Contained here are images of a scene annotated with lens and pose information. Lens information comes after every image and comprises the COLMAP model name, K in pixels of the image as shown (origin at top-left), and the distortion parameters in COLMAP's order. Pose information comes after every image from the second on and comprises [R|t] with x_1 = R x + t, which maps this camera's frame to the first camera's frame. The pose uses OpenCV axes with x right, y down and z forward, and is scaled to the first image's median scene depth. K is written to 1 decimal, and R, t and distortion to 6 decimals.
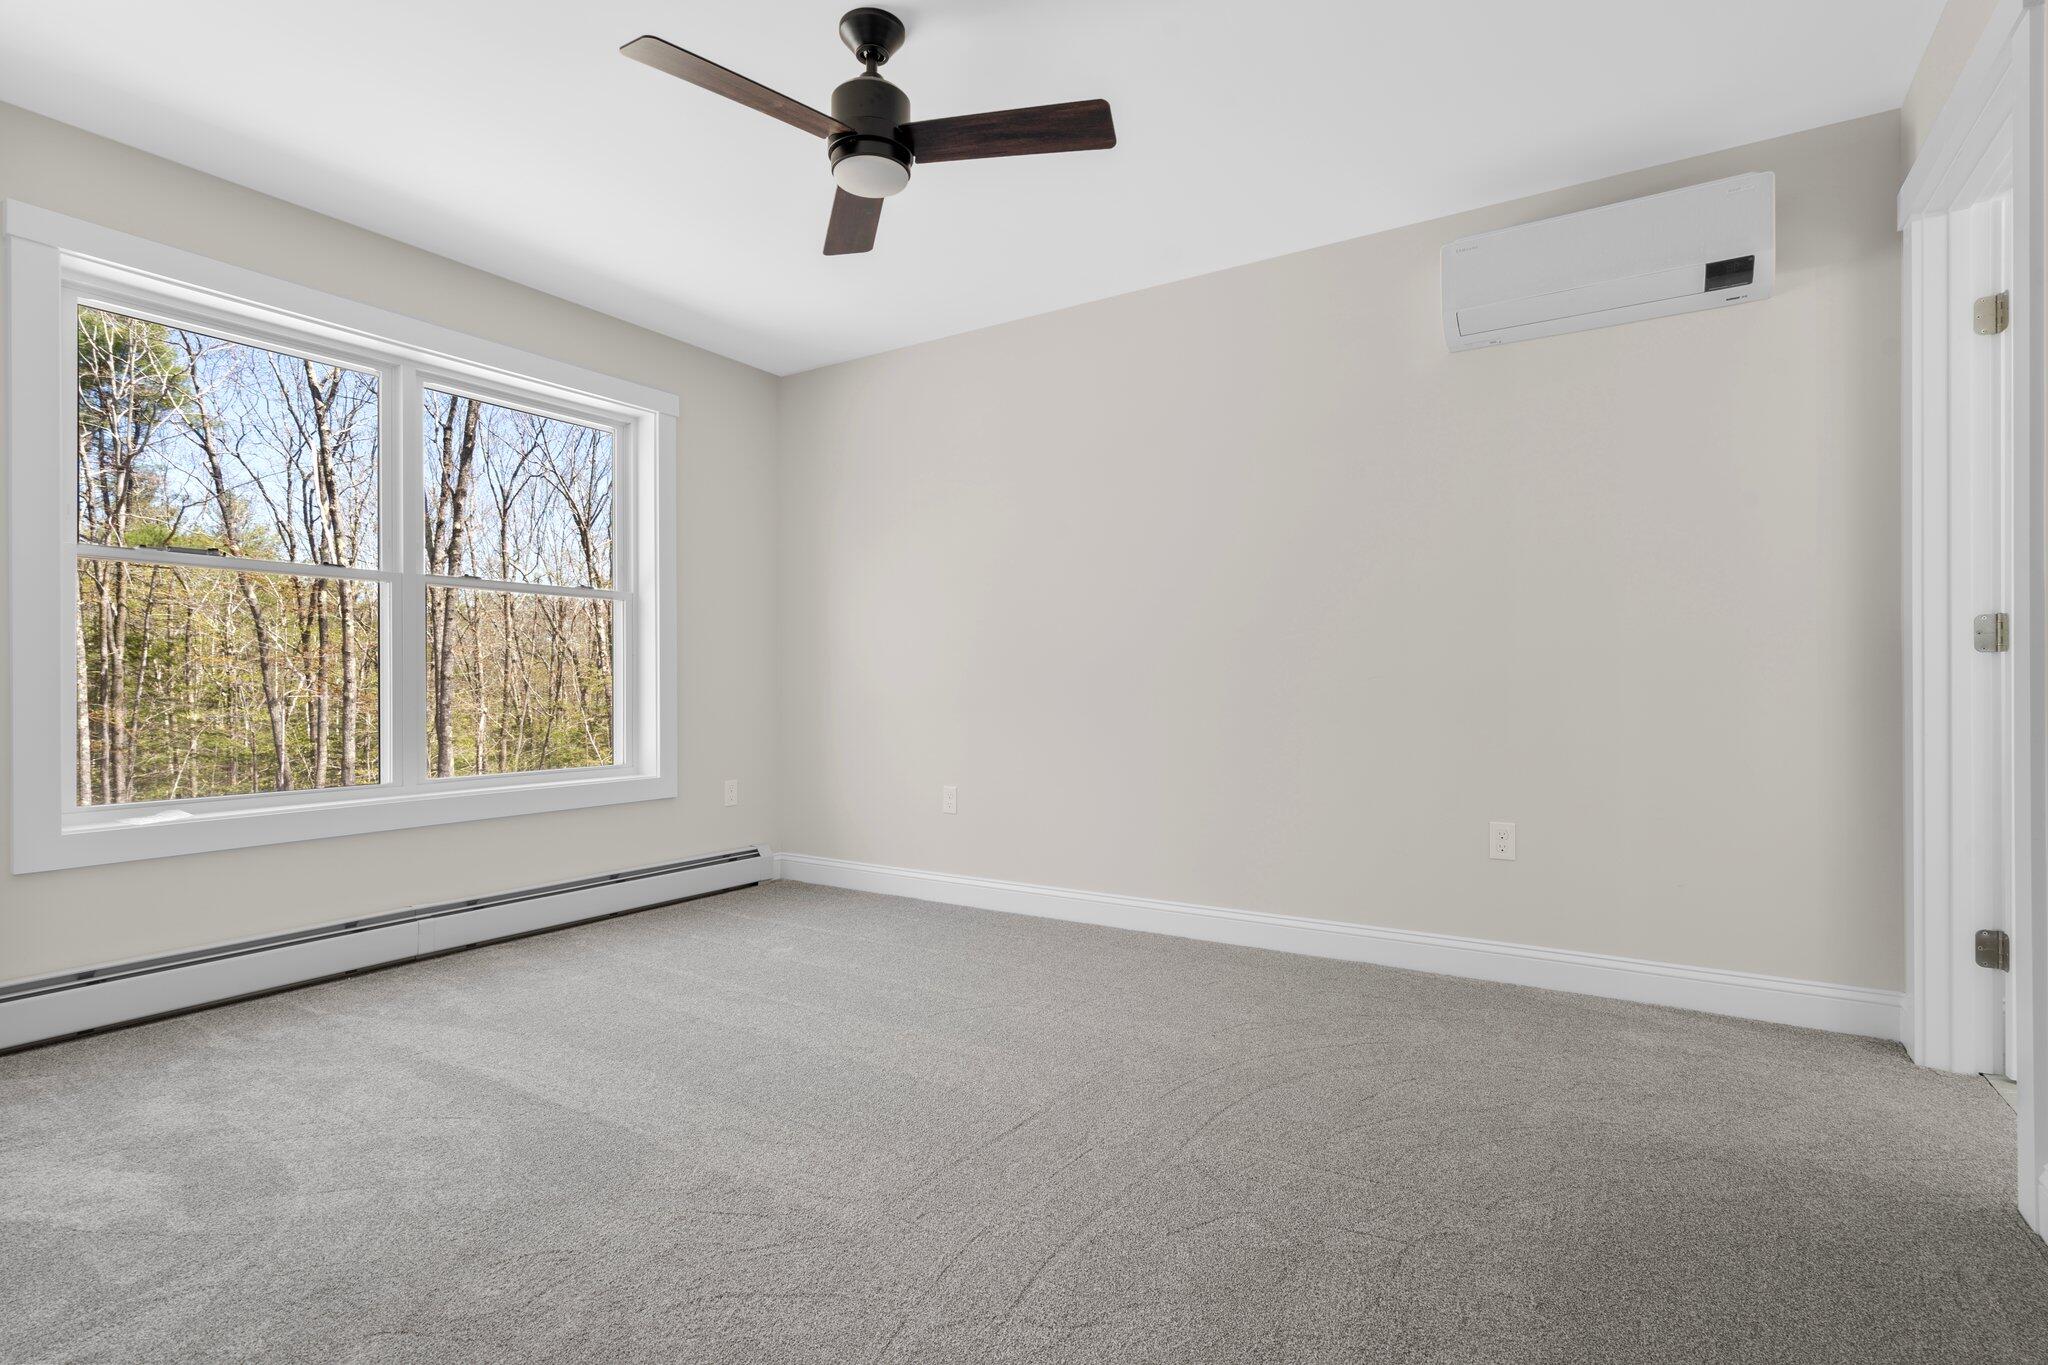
lens RADIAL K [[975.9, 0, 1021.0], [0, 975.9, 686.3], [0, 0, 1]] dist [0.000904, 0.001068]
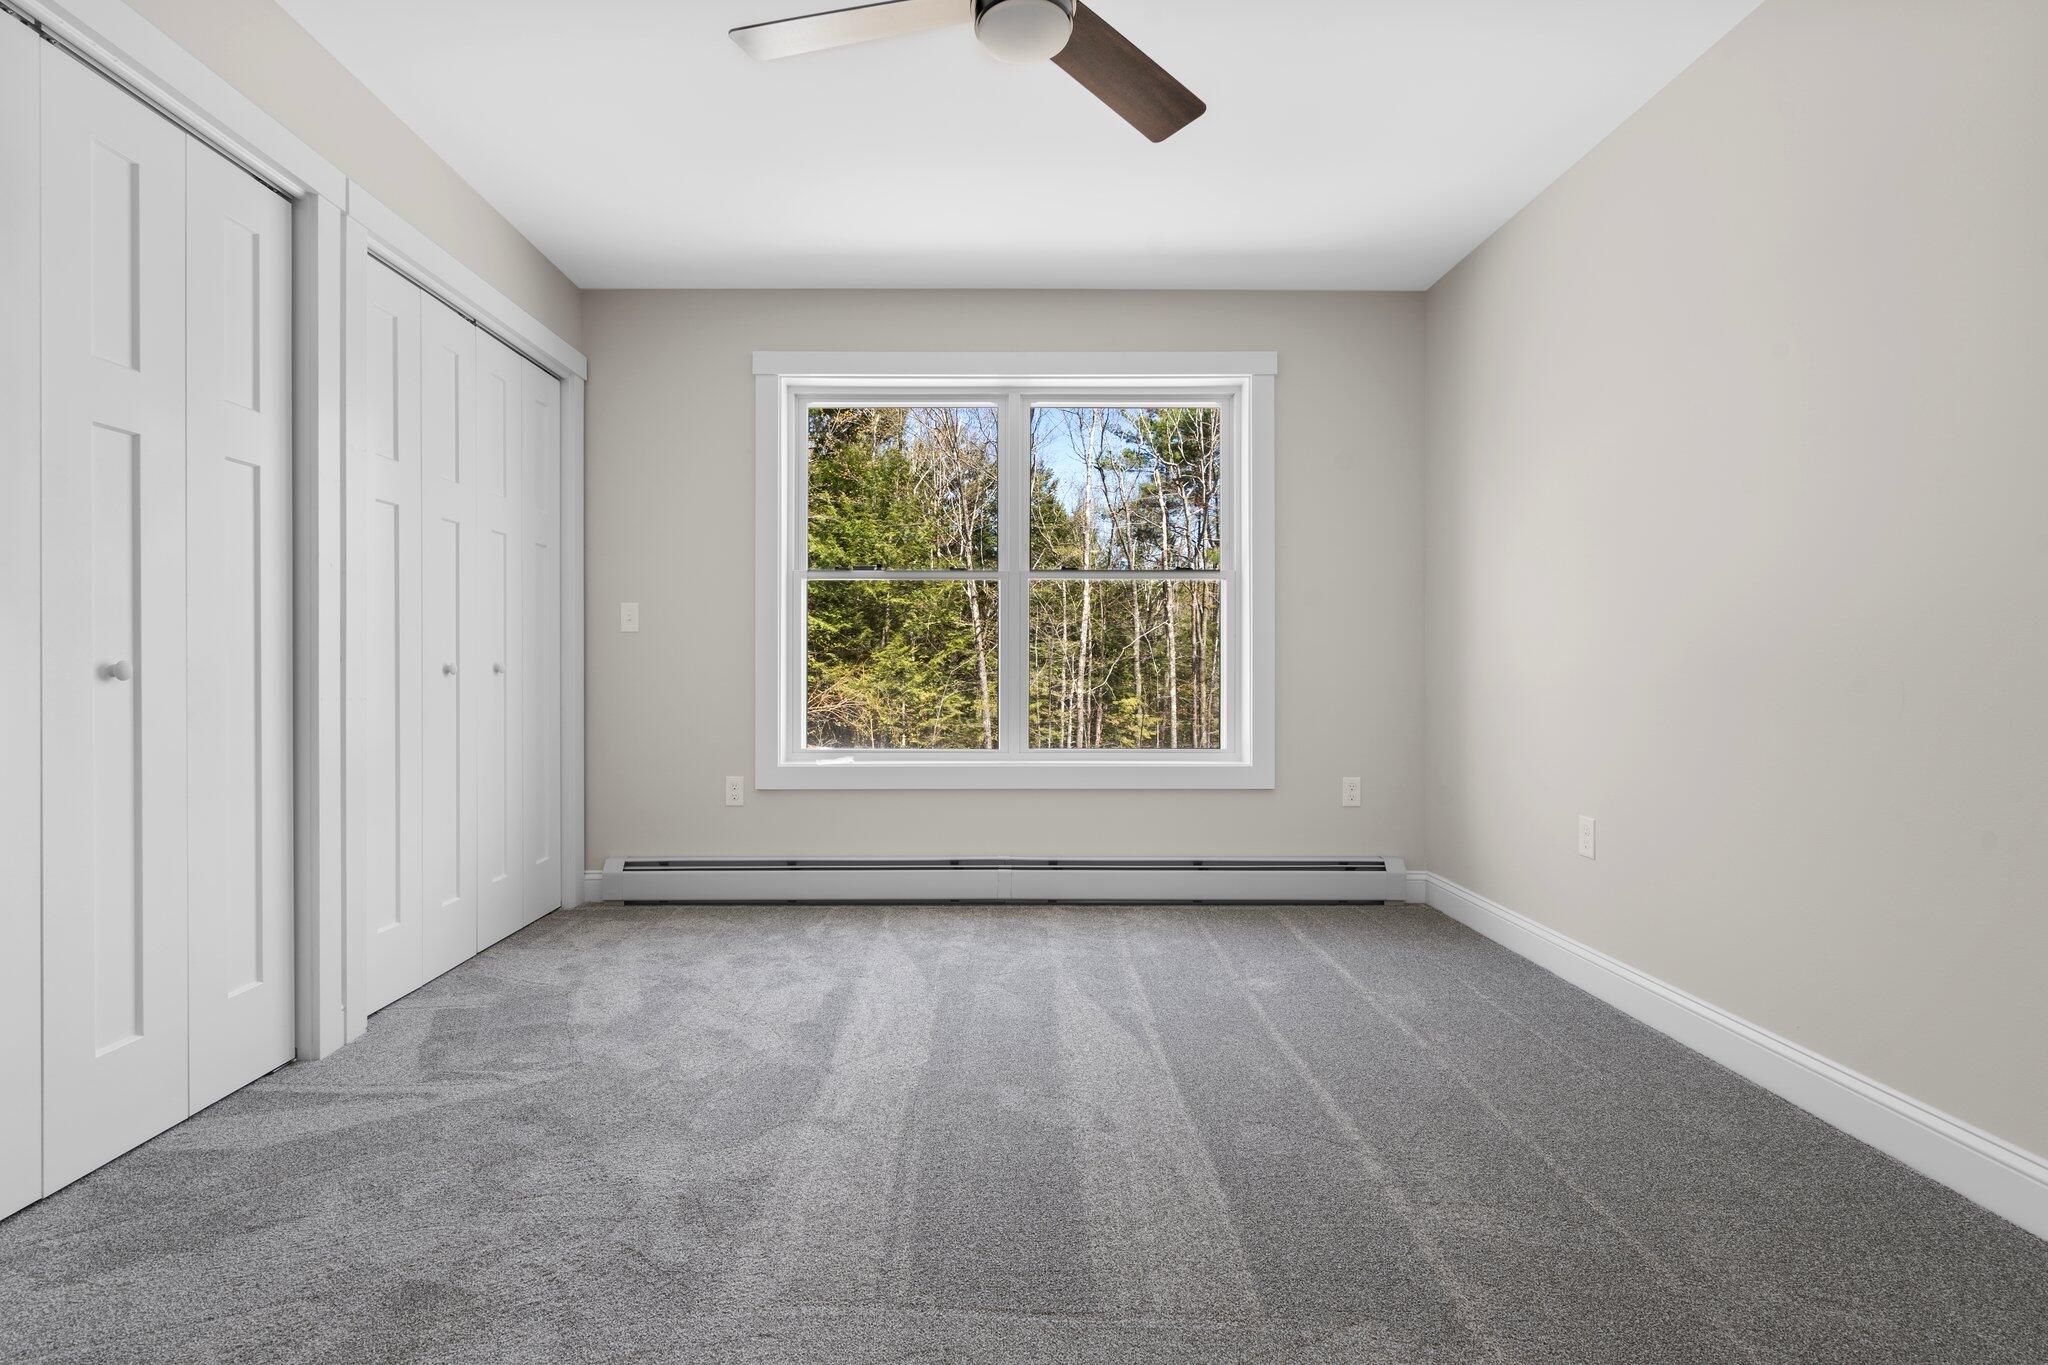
lens RADIAL K [[958.7, 0, 1020.4], [0, 958.7, 671.5], [0, 0, 1]] dist [0.000375, 0.000111]
pose [[0.543363, 0.005747, -0.839478, 0.372891], [-0.002474, 0.999983, 0.005244, -0.001610], [0.839494, -0.000773, 0.543369, 0.422466]]
